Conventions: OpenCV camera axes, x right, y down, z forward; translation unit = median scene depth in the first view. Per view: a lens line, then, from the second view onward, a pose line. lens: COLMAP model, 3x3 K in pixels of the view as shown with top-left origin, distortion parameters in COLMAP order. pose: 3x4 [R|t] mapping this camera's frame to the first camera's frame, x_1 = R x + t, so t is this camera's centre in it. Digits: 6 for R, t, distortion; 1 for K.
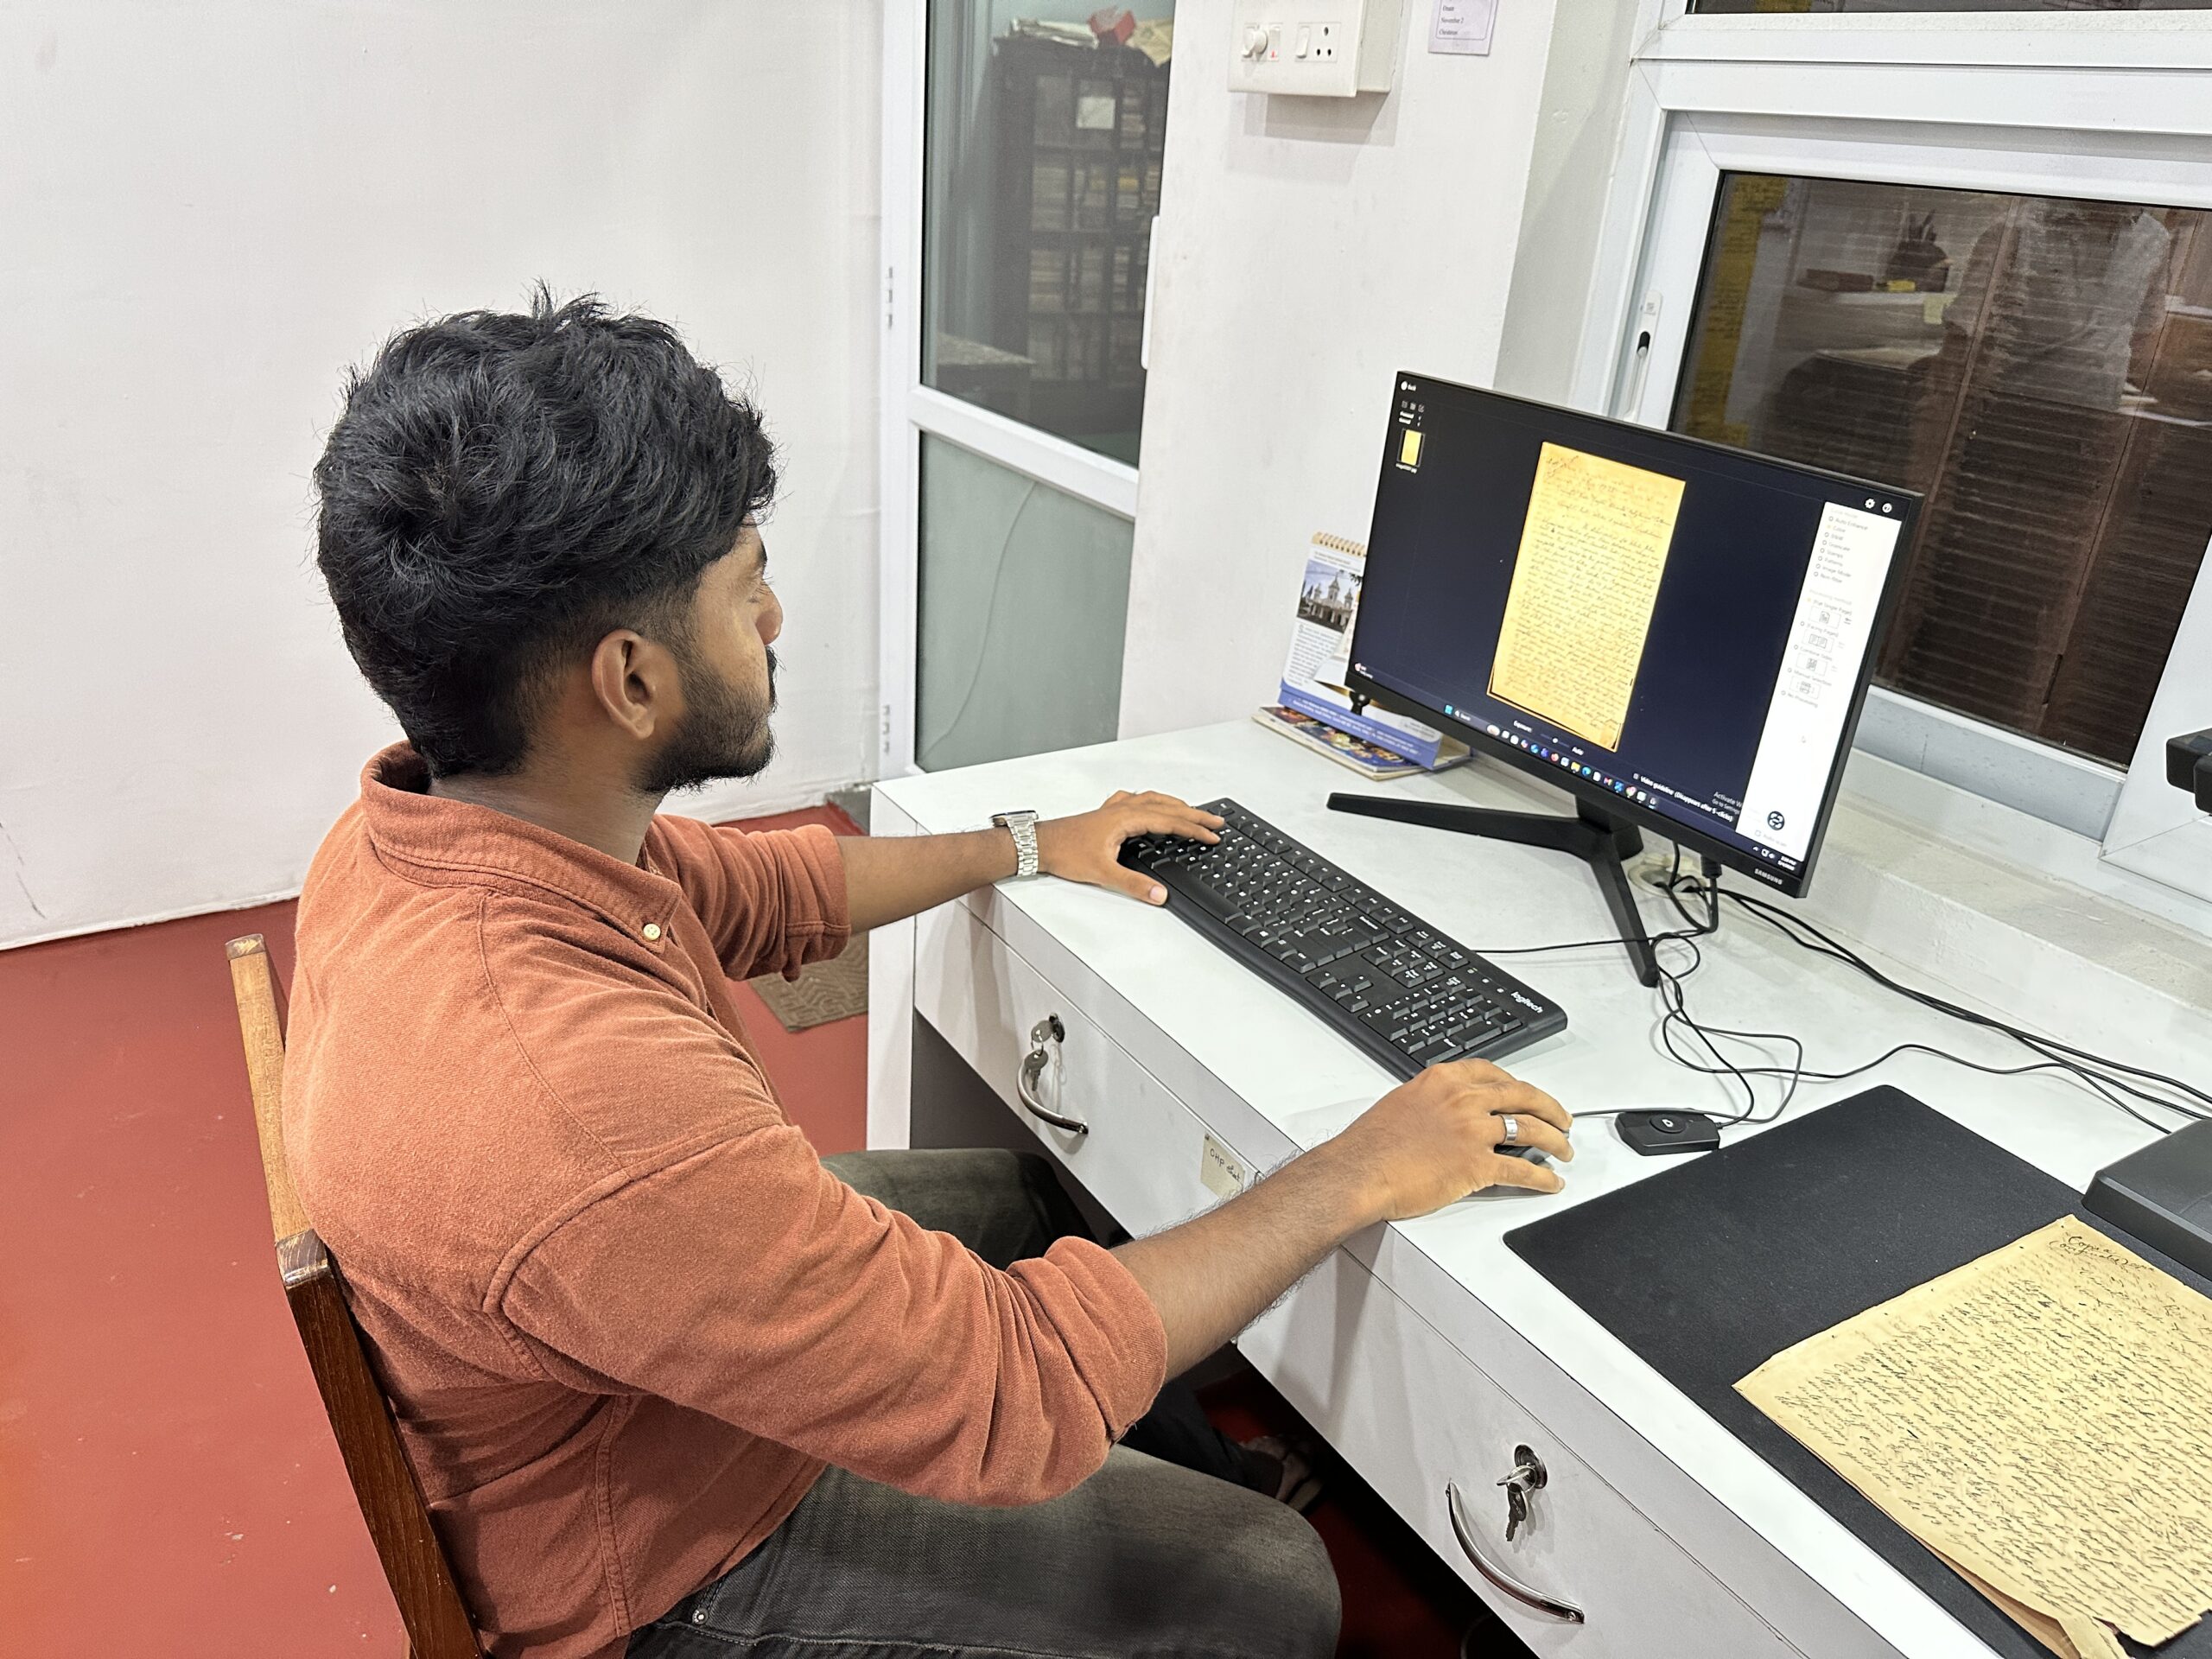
lens RADIAL K [[1567.5, 0, 1106.0], [0, 1567.5, 829.5], [0, 0, 1]] dist [0.037768, 0.001116]
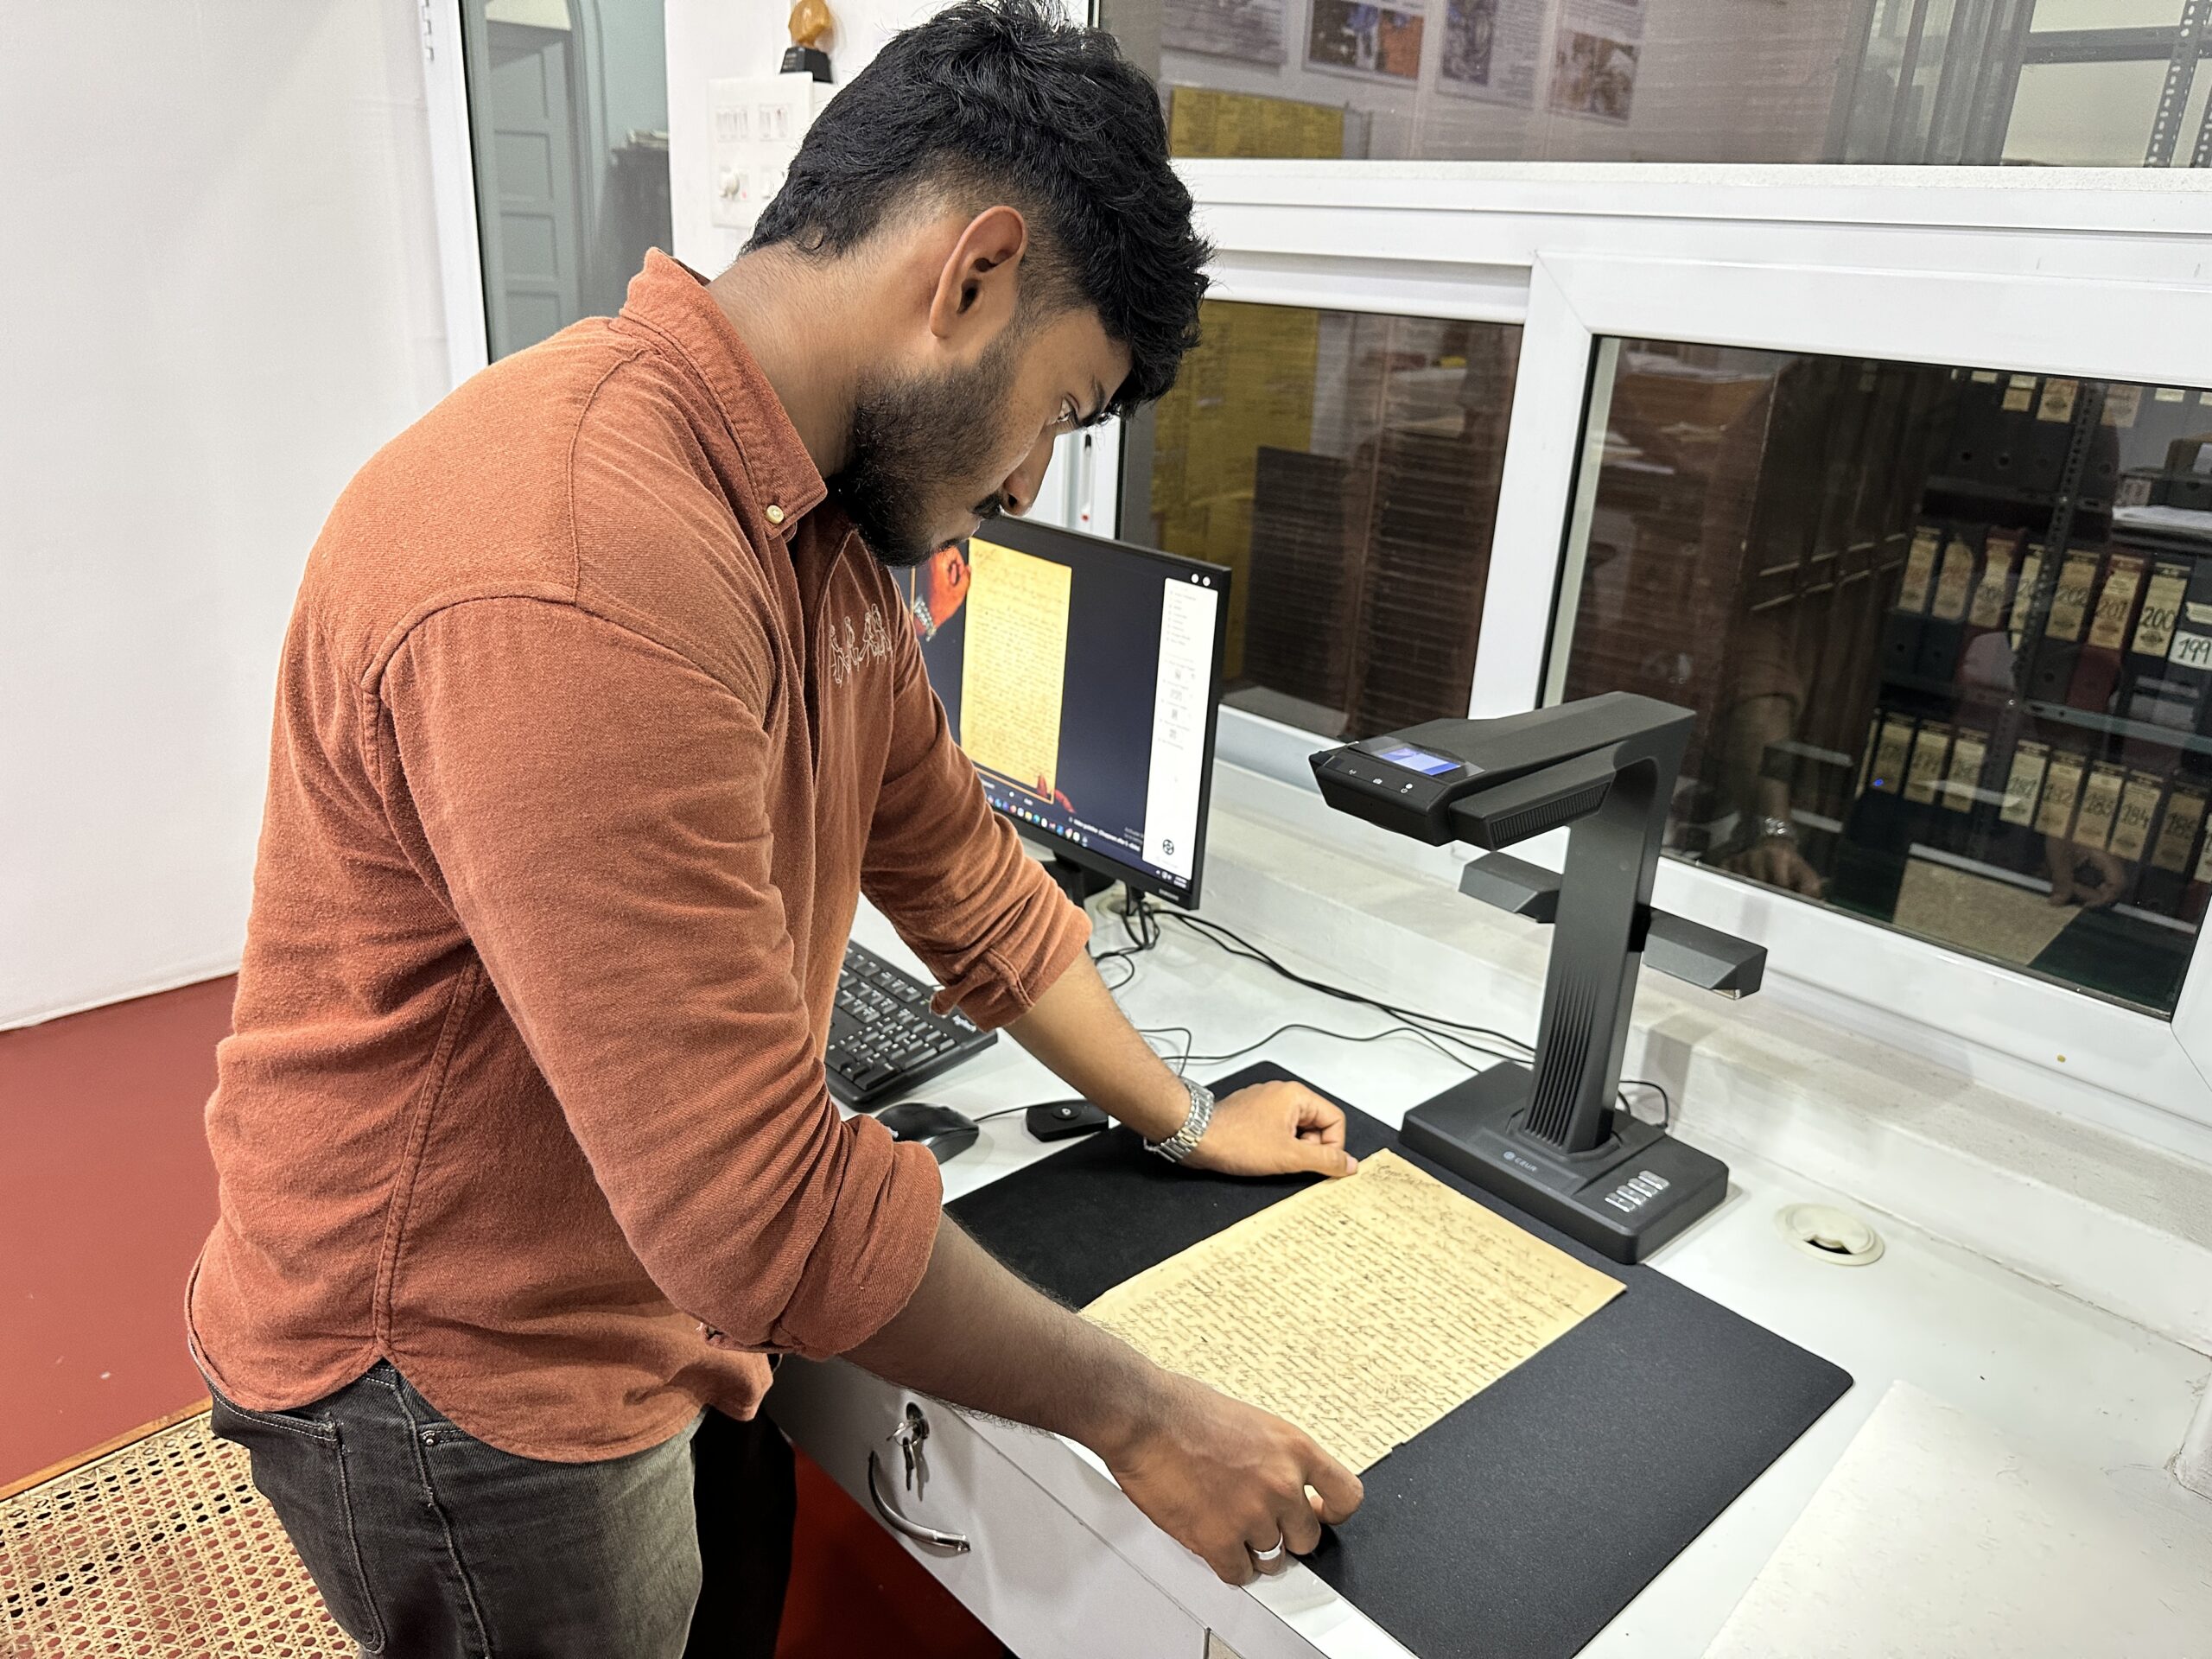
lens RADIAL K [[1573.0, 0, 1106.0], [0, 1573.0, 829.5], [0, 0, 1]] dist [0.154972, -0.001541]
pose [[0.986488, -0.087367, 0.138593, 0.247179], [0.094447, 0.994497, -0.045346, 0.034508], [-0.133869, 0.057823, 0.989311, -0.179674]]
